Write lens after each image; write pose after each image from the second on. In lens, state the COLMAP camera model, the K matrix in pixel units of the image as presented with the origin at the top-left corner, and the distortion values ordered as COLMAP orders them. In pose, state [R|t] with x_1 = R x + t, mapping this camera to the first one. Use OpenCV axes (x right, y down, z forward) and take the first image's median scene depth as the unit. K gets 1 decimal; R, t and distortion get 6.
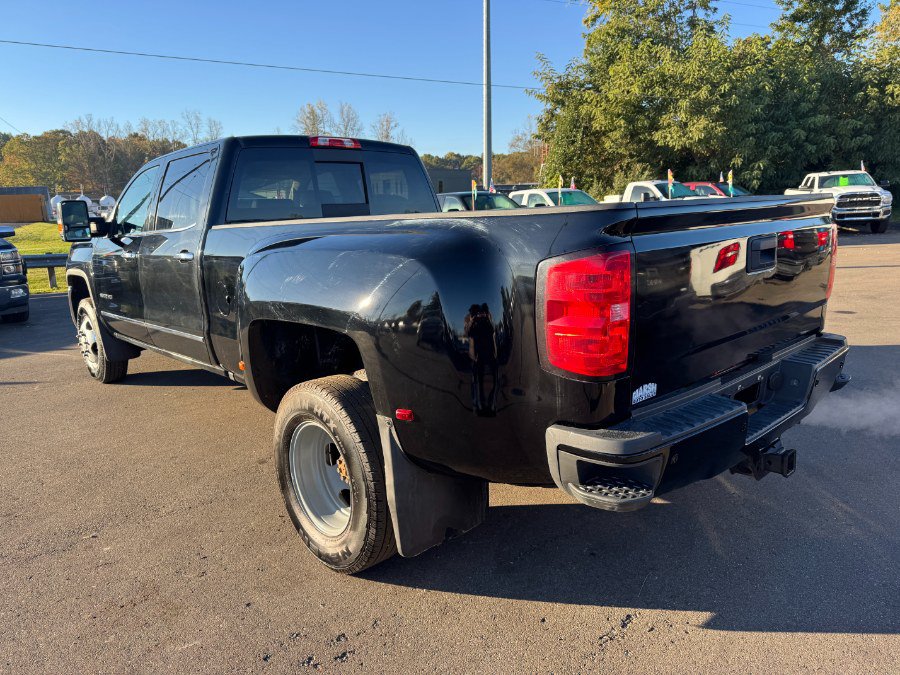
lens RADIAL K [[630.1, 0, 450.0], [0, 630.1, 337.5], [0, 0, 1]] dist [0.009713, -0.010177]
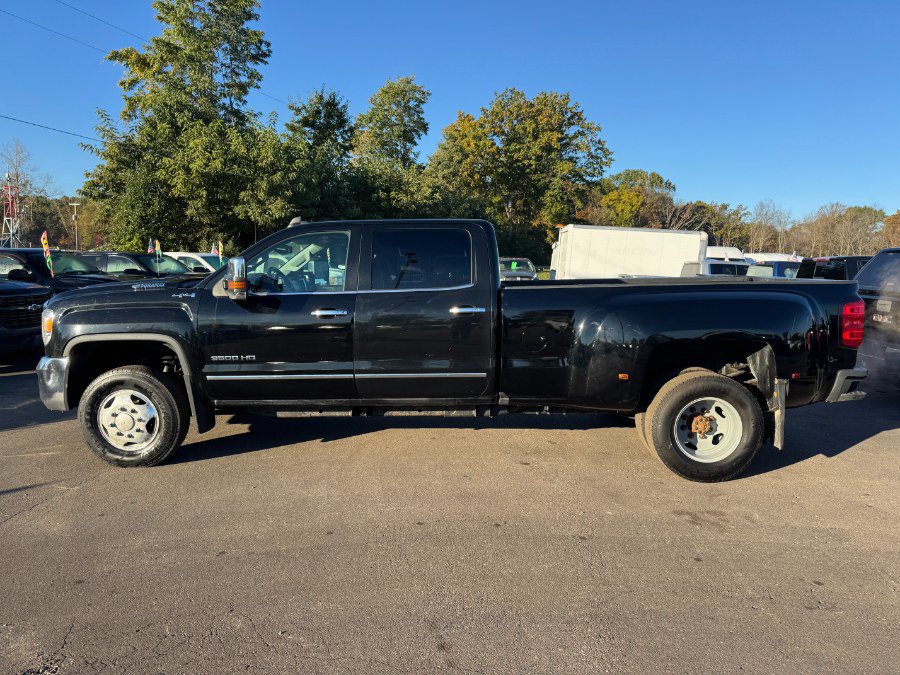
lens RADIAL K [[618.1, 0, 450.0], [0, 618.1, 337.5], [0, 0, 1]] dist [0.079325, -0.126961]
pose [[0.701721, -0.037519, 0.711463, -0.184015], [0.111151, 0.992150, -0.057308, -0.001387], [-0.703728, 0.119294, 0.700383, 0.025421]]
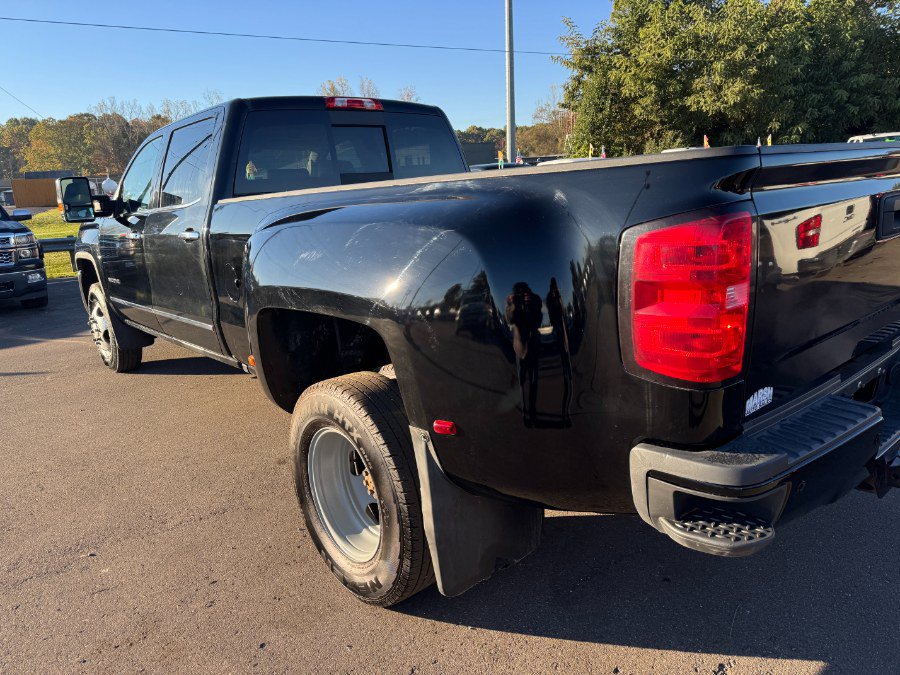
lens RADIAL K [[630.2, 0, 452.3], [0, 630.2, 340.0], [0, 0, 1]] dist [0.005703, -0.005964]
pose [[0.999244, -0.013878, -0.036314, -0.002464], [0.015364, 0.999042, 0.040980, -0.001552], [0.035710, -0.041507, 0.998500, 0.015887]]
